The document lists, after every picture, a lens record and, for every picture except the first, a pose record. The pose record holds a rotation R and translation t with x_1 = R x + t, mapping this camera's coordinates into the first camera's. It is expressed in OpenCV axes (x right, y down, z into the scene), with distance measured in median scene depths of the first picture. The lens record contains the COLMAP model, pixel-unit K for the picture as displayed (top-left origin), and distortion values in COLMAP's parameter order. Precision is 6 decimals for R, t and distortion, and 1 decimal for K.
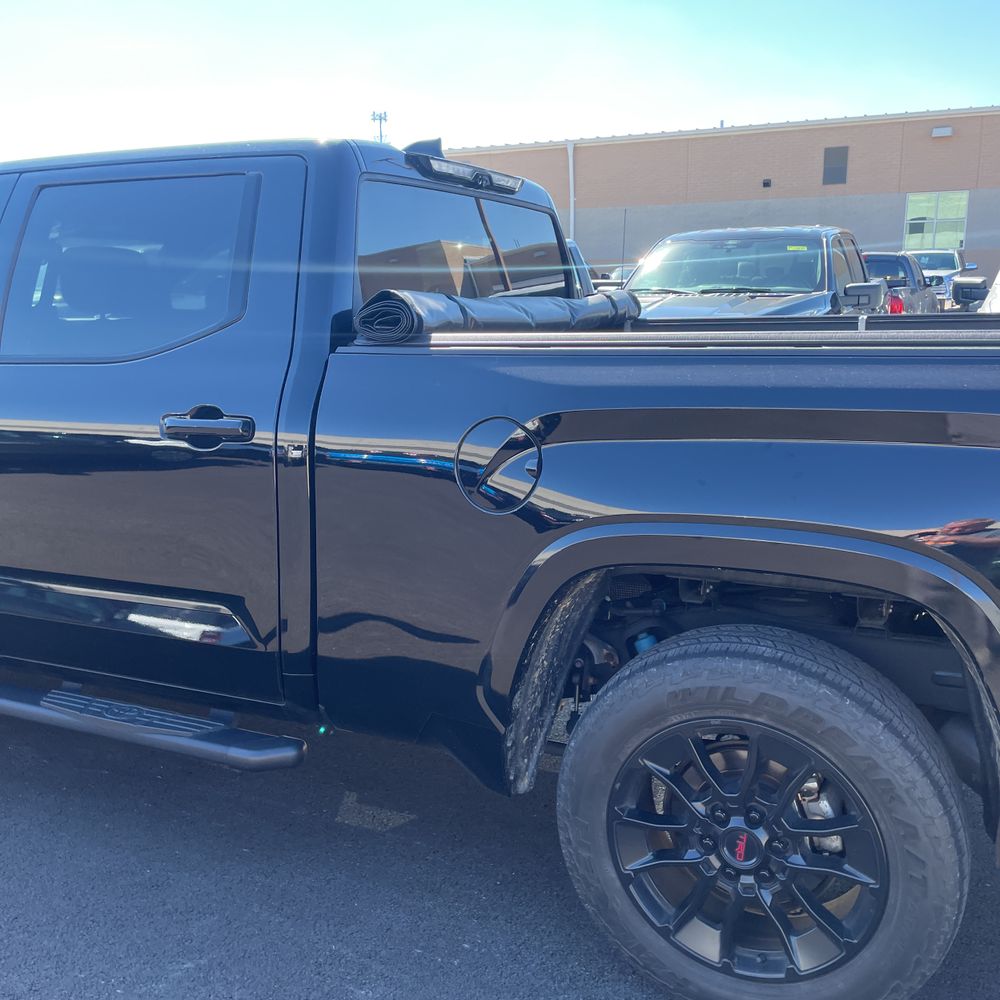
lens RADIAL K [[1003.8, 0, 500.0], [0, 1003.8, 500.0], [0, 0, 1]] dist [0.076269, -0.108221]
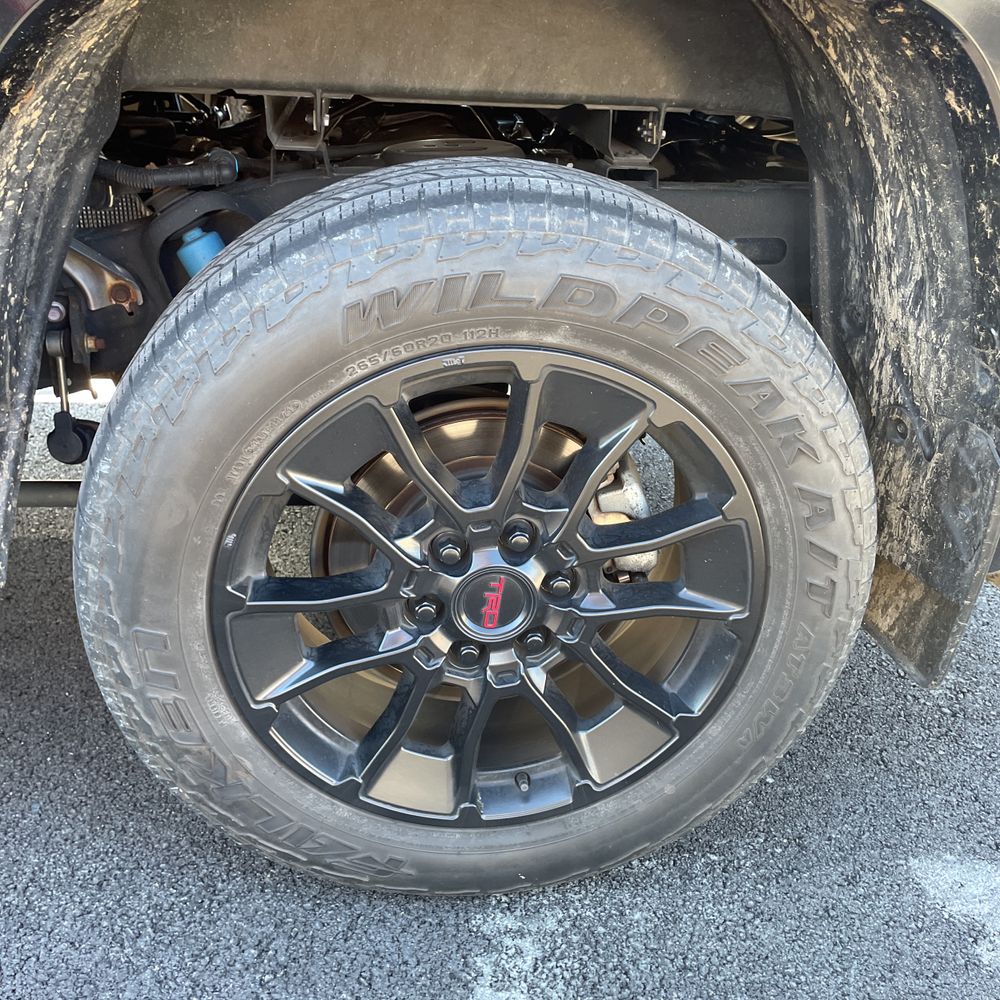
lens RADIAL K [[1028.8, 0, 500.3], [0, 1028.8, 480.9], [0, 0, 1]] dist [0.104722, -0.163418]
pose [[0.845985, -0.177112, 0.502932, -0.006905], [0.042121, 0.962472, 0.268091, 0.145955], [-0.531540, -0.205617, 0.821698, 0.588182]]
